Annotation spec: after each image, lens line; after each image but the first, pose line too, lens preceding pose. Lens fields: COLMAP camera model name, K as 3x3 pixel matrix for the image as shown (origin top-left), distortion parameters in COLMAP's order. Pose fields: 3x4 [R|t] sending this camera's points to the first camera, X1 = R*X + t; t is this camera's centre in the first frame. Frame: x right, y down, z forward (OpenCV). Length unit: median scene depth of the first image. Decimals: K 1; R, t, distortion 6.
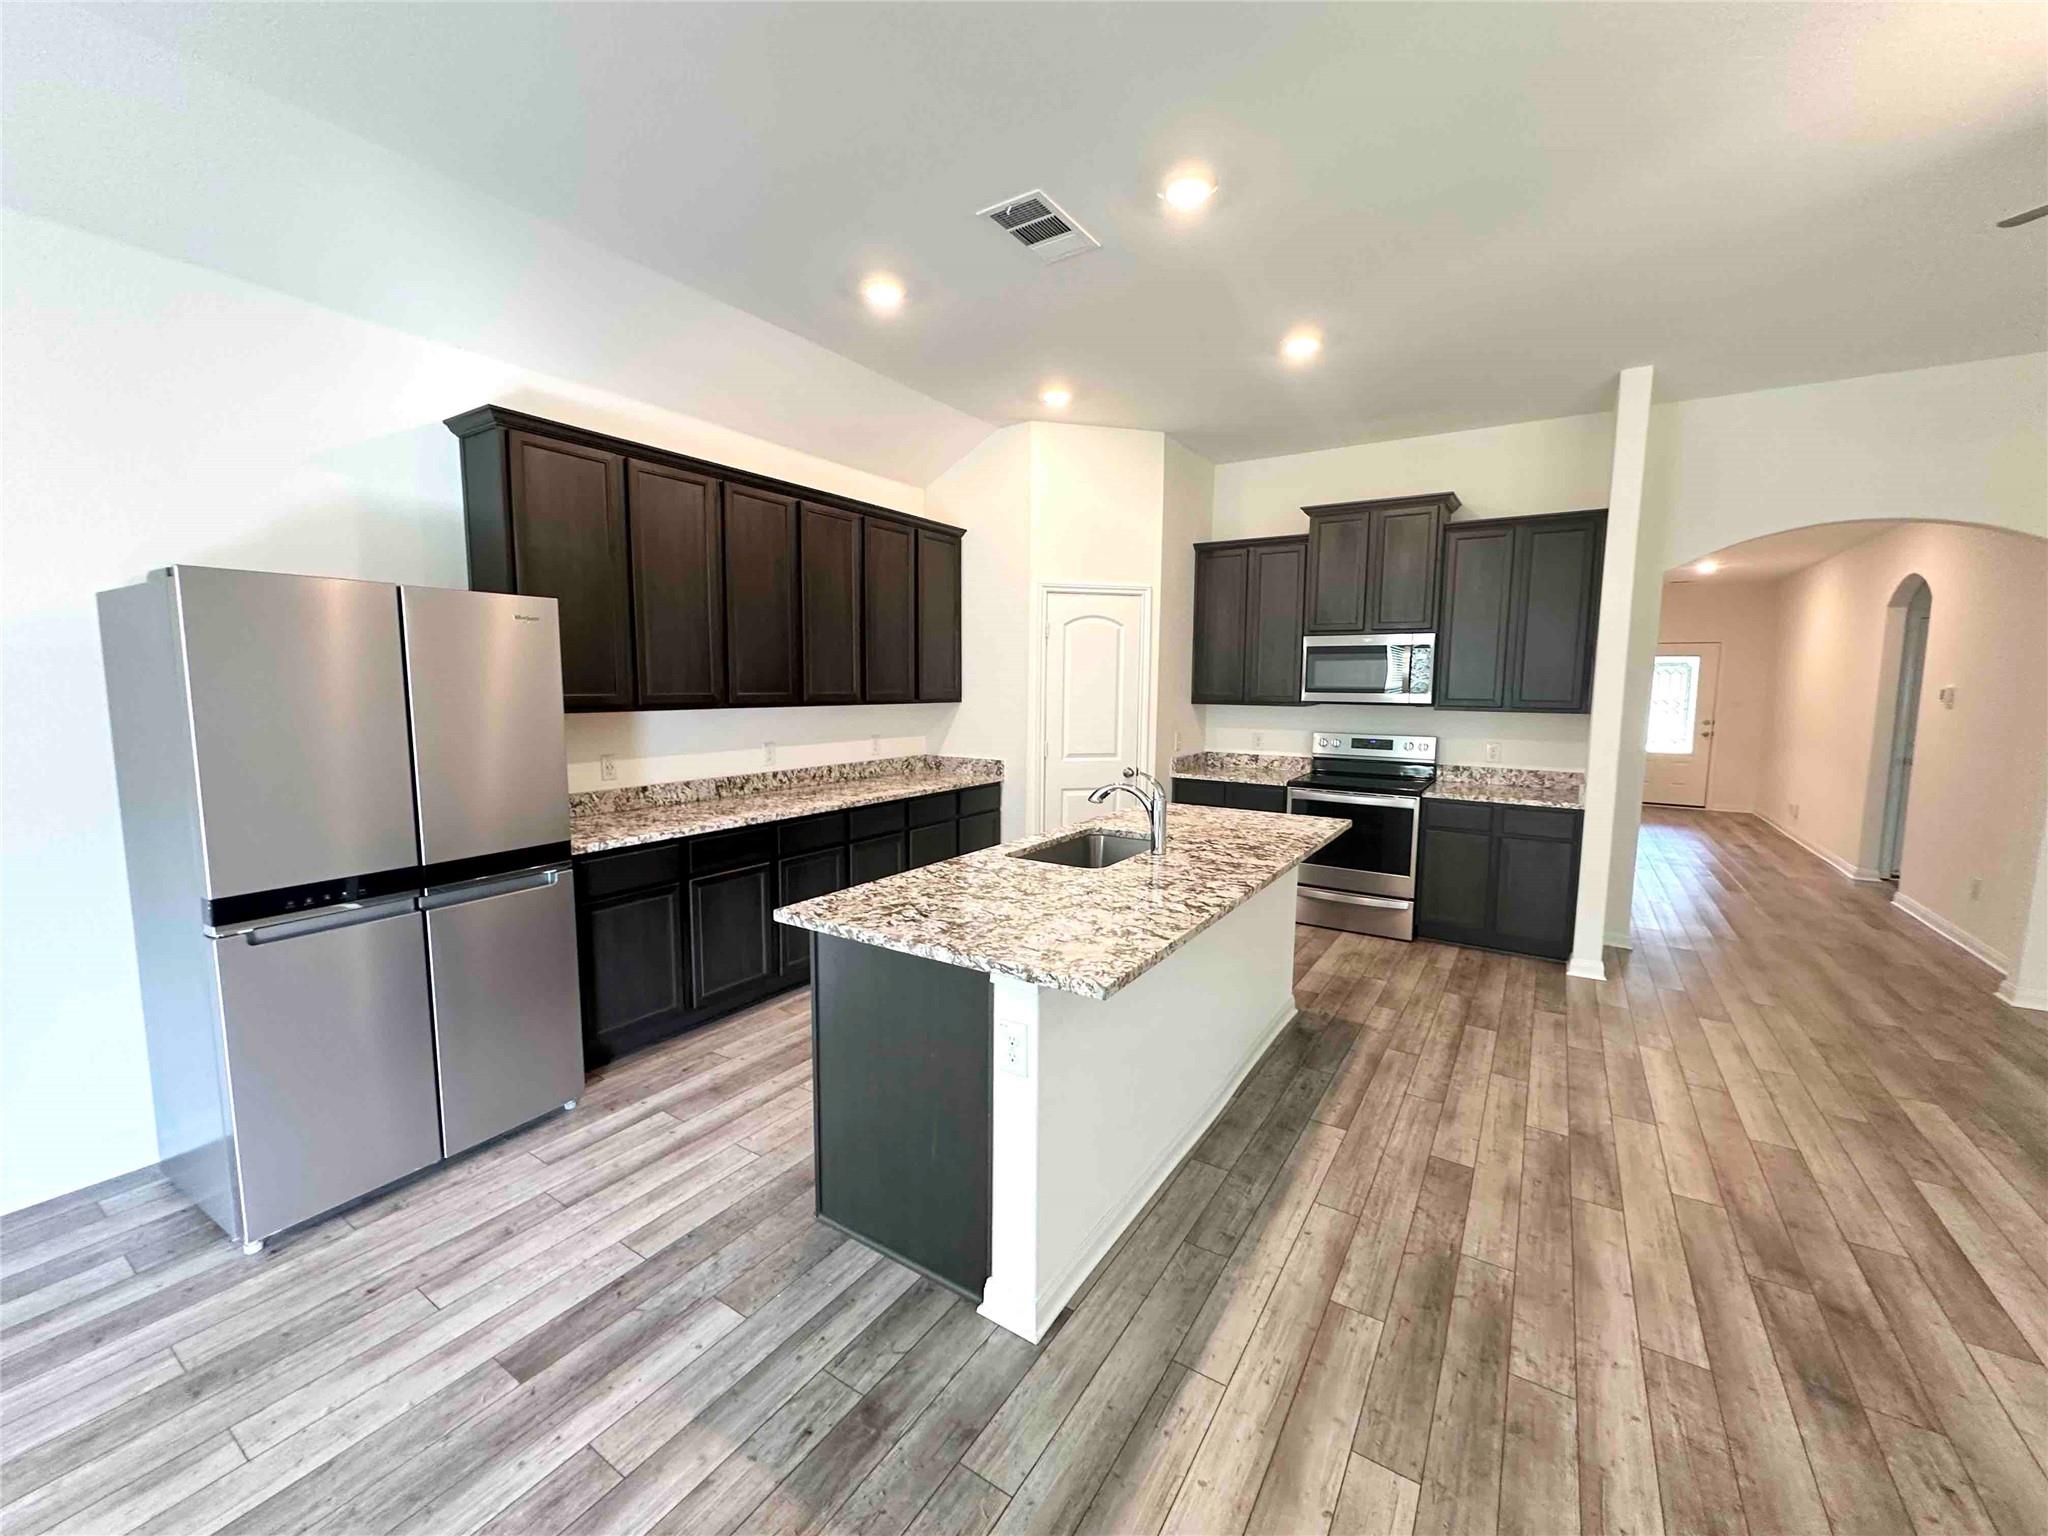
lens RADIAL K [[815.6, 0, 1019.2], [0, 815.6, 769.2], [0, 0, 1]] dist [-0.003002, 0.000280]
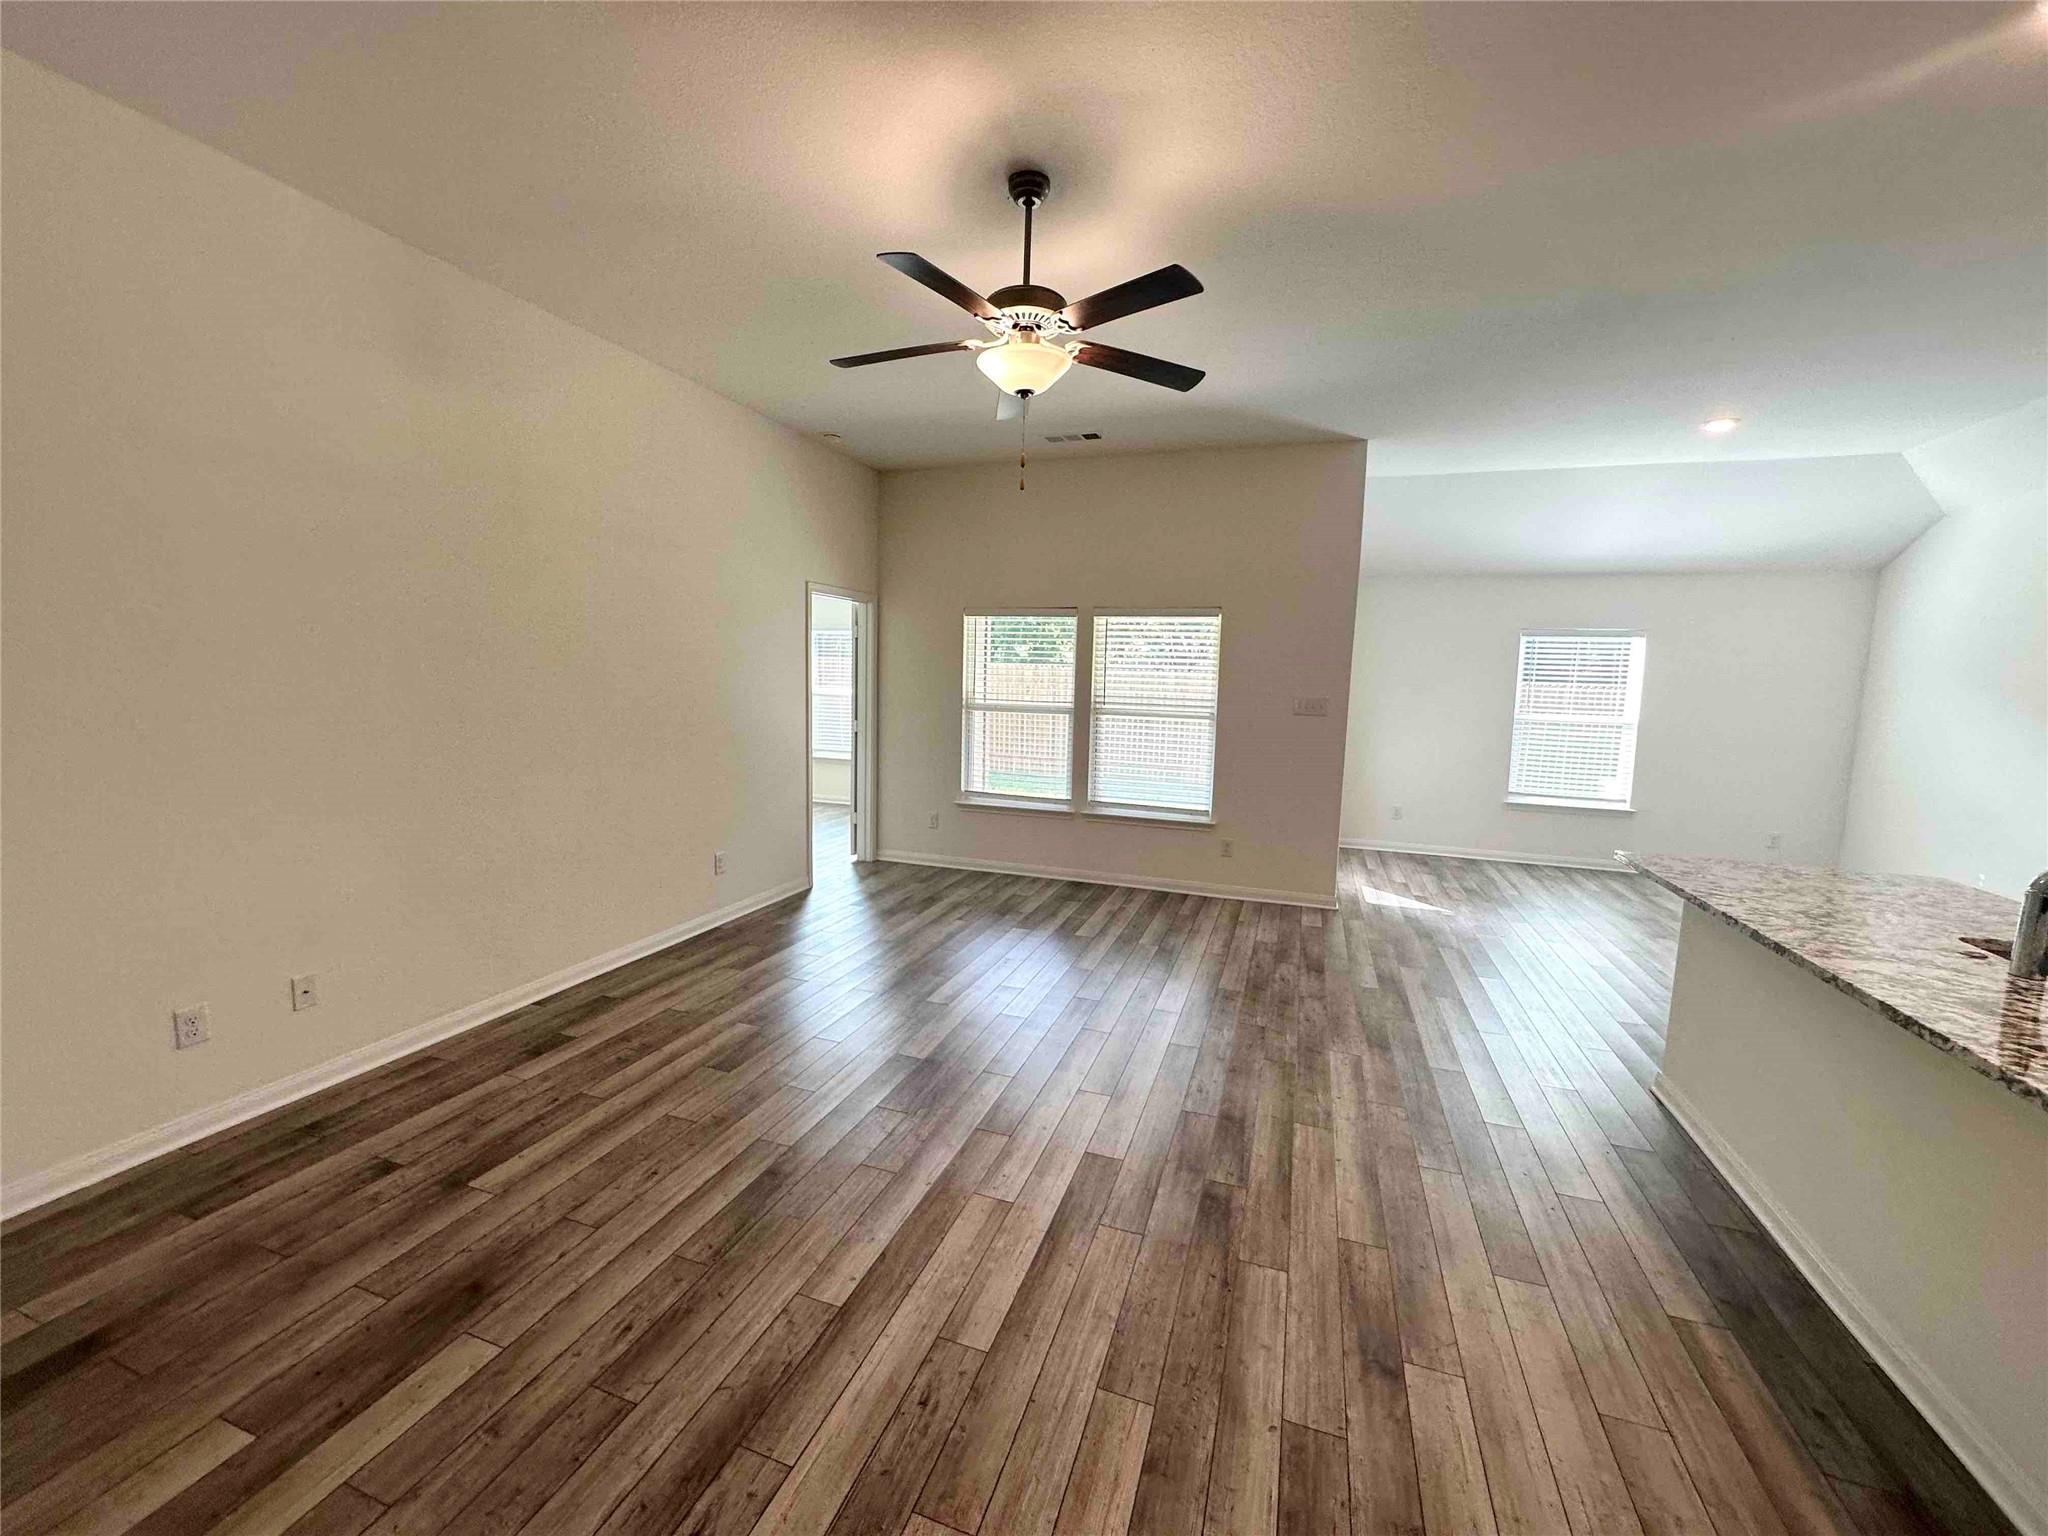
lens RADIAL K [[815.6, 0, 1025.4], [0, 815.6, 765.8], [0, 0, 1]] dist [-0.003002, 0.000280]
pose [[-0.969294, -0.006053, -0.245832, 1.024095], [-0.061319, 0.974067, 0.217791, -0.138321], [0.238139, 0.226177, -0.944528, 1.294840]]
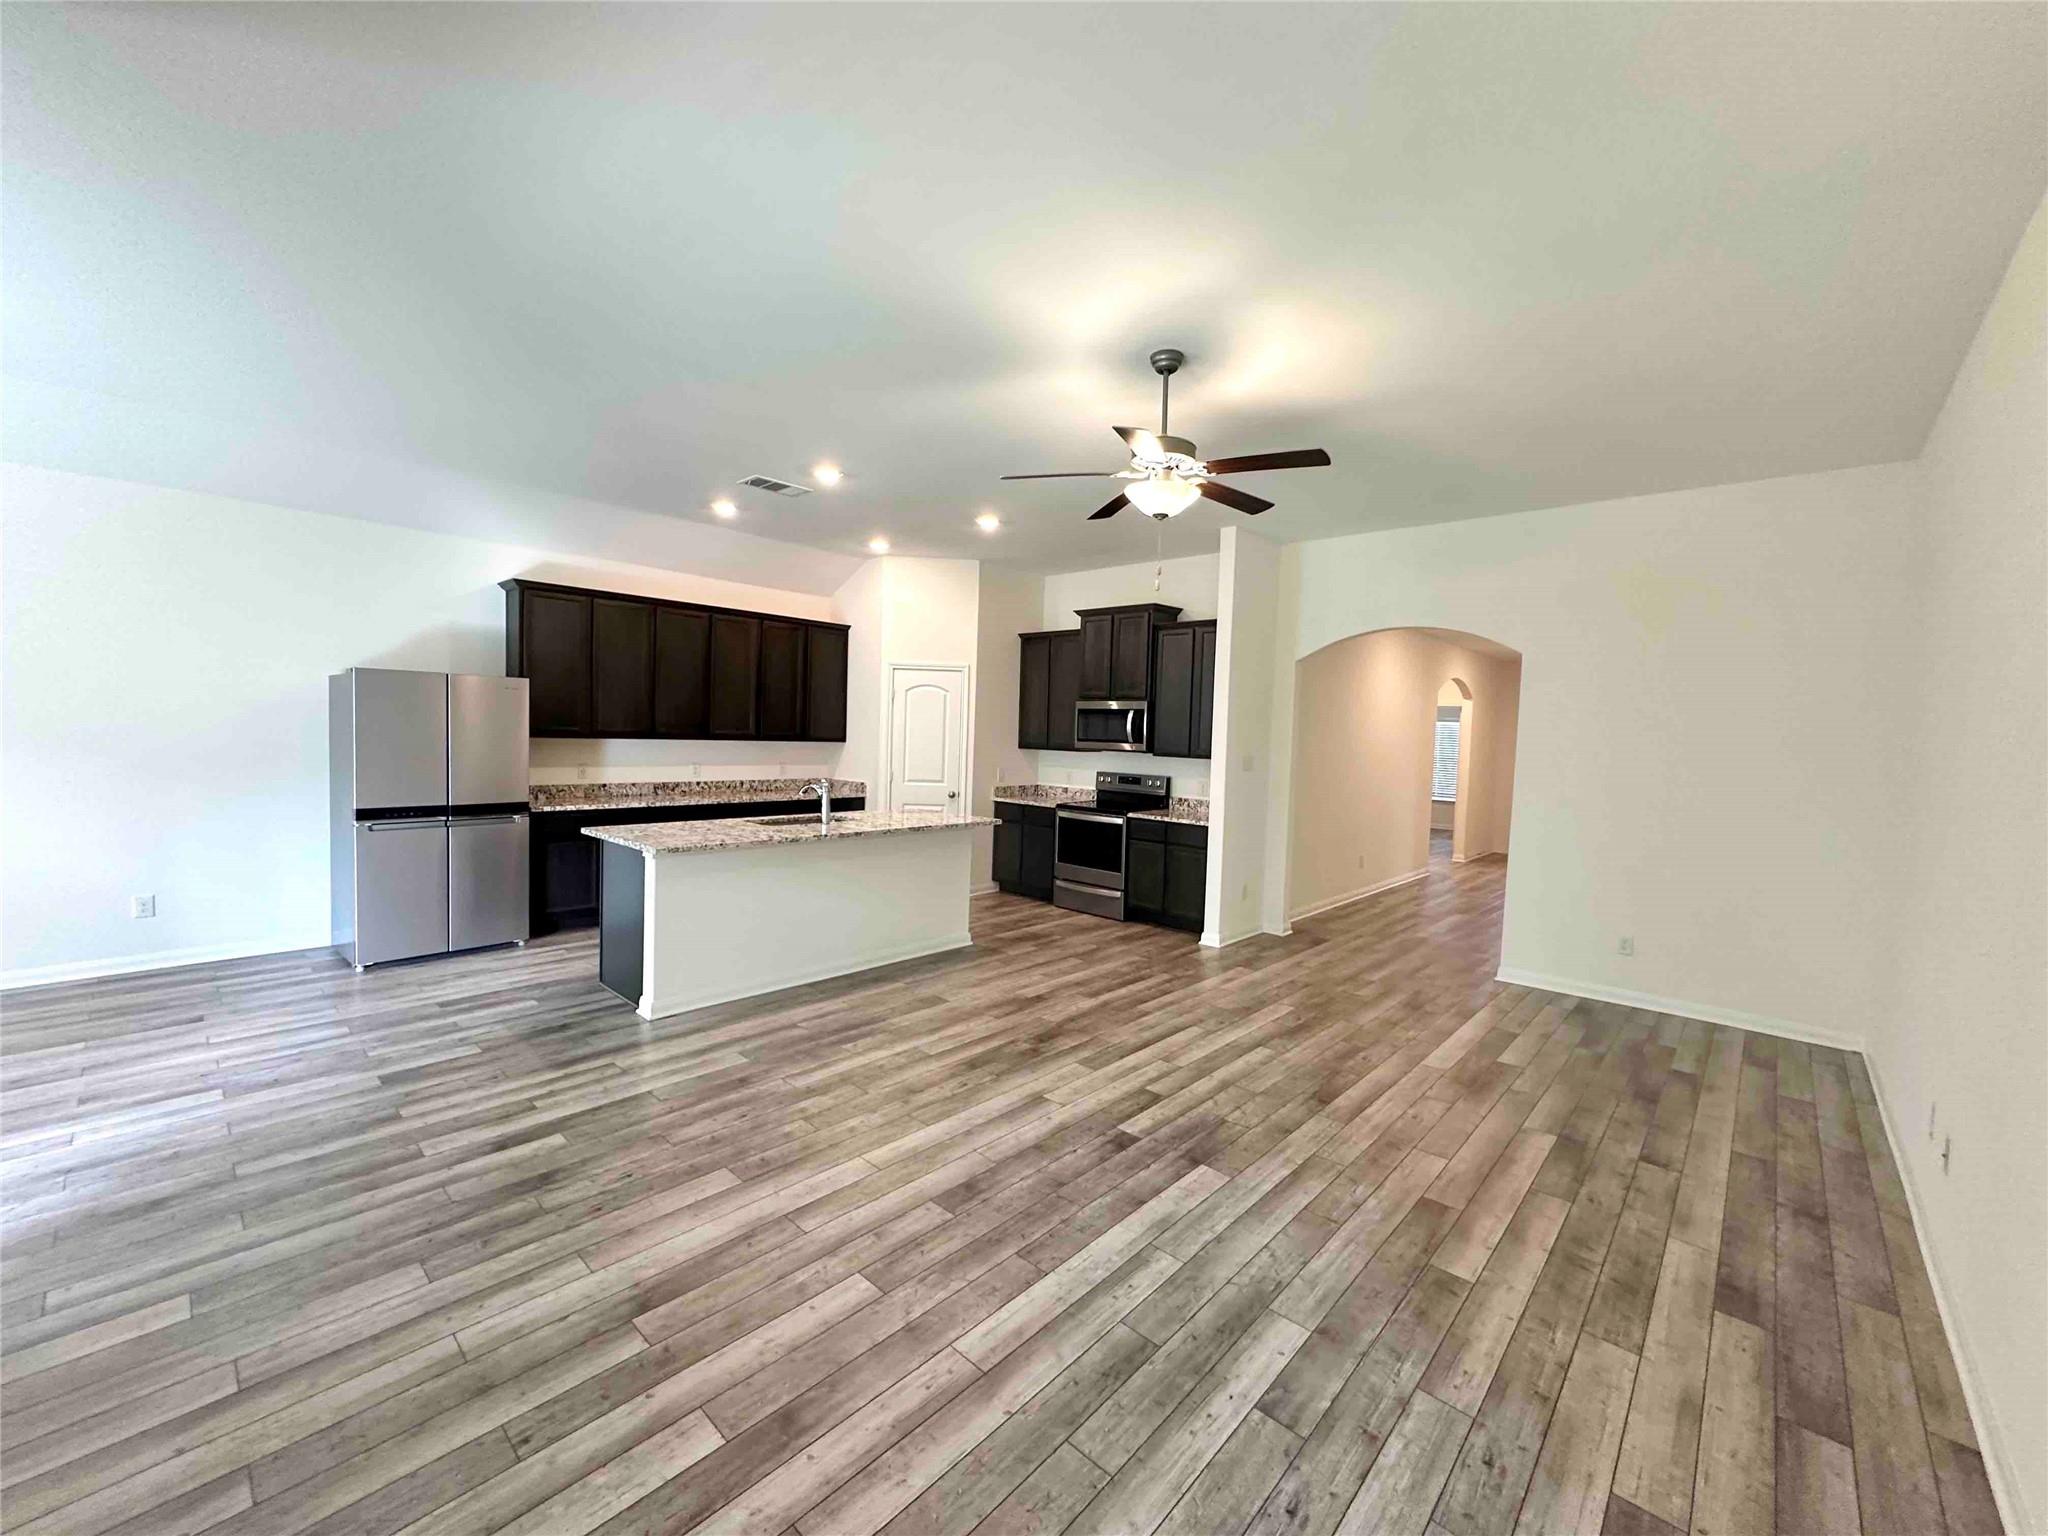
lens RADIAL K [[815.6, 0, 1014.2], [0, 815.6, 766.9], [0, 0, 1]] dist [-0.003002, 0.000280]
pose [[0.984612, 0.031140, -0.171959, 0.824936], [-0.042779, 0.997007, -0.064396, 0.072978], [0.169439, 0.070761, 0.982997, -0.642476]]
